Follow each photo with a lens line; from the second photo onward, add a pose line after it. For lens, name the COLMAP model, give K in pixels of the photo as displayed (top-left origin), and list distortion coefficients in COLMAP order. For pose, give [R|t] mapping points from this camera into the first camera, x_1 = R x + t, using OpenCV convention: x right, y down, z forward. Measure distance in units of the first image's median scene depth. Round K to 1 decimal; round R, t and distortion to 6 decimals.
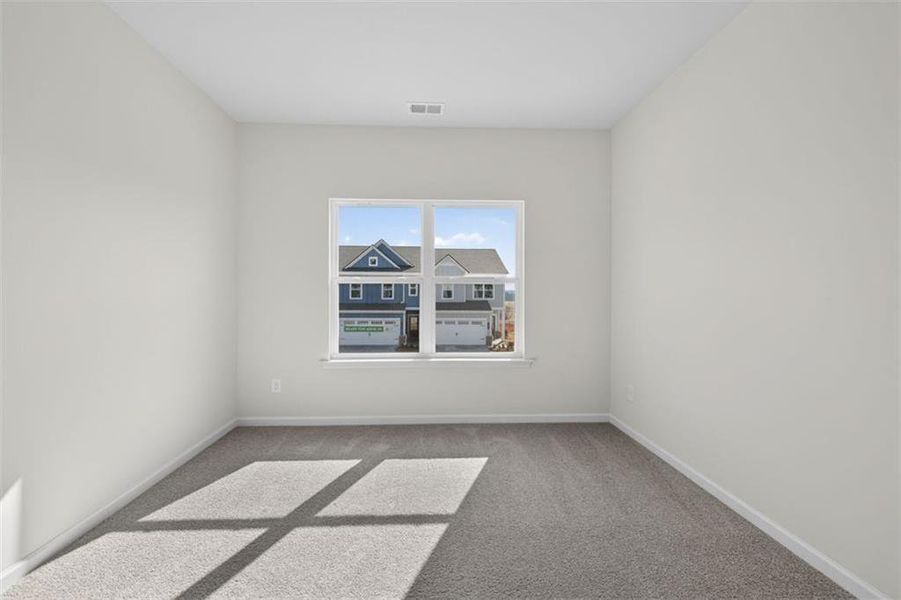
lens RADIAL K [[396.7, 0, 450.5], [0, 396.7, 291.6], [0, 0, 1]] dist [0.001570, -0.011333]
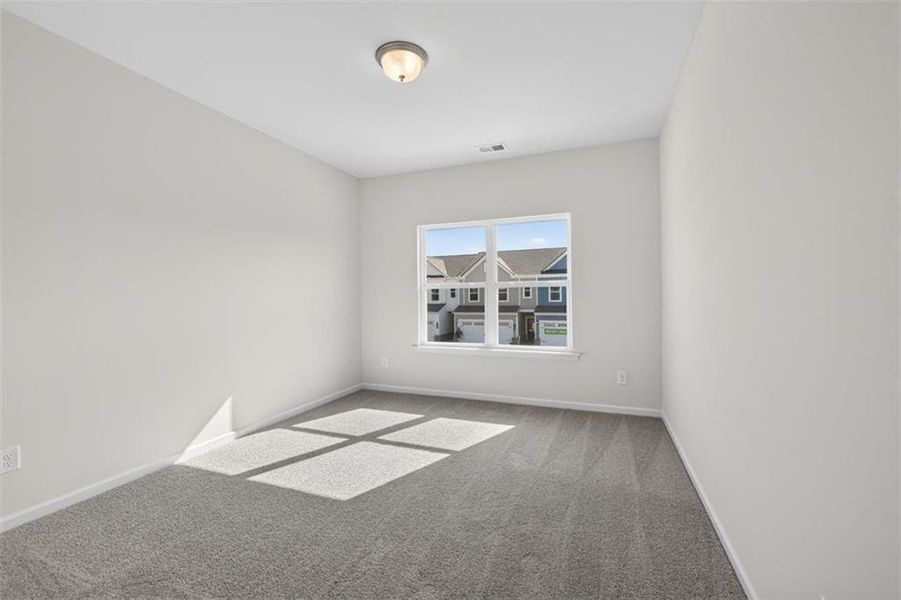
lens RADIAL K [[397.1, 0, 449.0], [0, 397.1, 300.4], [0, 0, 1]] dist [0.002902, -0.000141]
pose [[0.910821, -0.003679, -0.412786, 0.347229], [0.010122, 0.999859, 0.013422, -0.000237], [0.412678, -0.016403, 0.910729, -0.188942]]
